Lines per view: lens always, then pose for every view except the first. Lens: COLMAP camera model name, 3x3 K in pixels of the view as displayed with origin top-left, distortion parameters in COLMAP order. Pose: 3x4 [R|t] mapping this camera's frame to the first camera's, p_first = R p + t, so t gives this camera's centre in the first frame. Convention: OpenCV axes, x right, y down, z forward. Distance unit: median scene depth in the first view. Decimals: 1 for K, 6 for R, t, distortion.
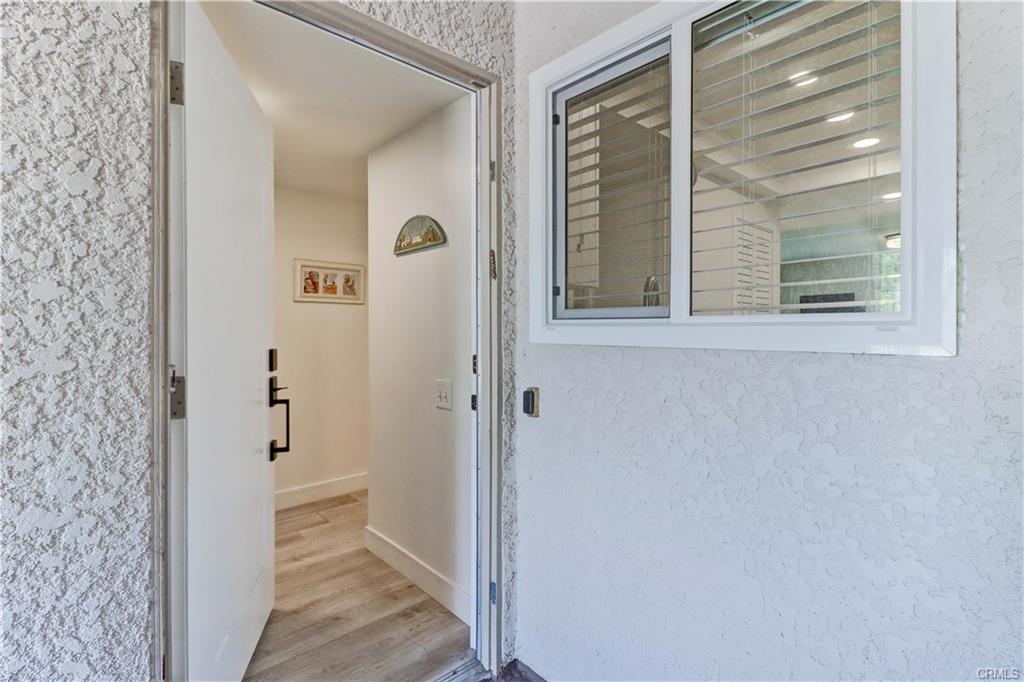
lens RADIAL K [[472.1, 0, 513.1], [0, 472.1, 330.5], [0, 0, 1]] dist [0.021031, -0.012863]
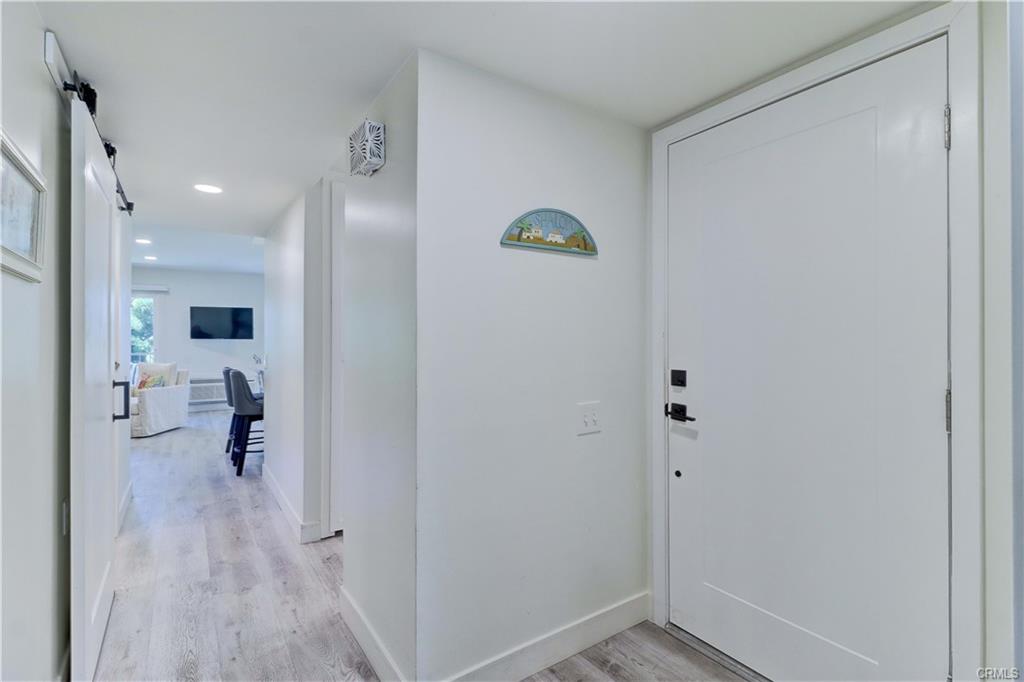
lens RADIAL K [[472.1, 0, 521.0], [0, 472.1, 339.8], [0, 0, 1]] dist [0.021031, -0.012863]
pose [[0.134075, -0.002077, 0.990969, -1.030742], [0.007420, 0.999972, 0.001092, -0.018589], [-0.990943, 0.007207, 0.134087, 0.959426]]
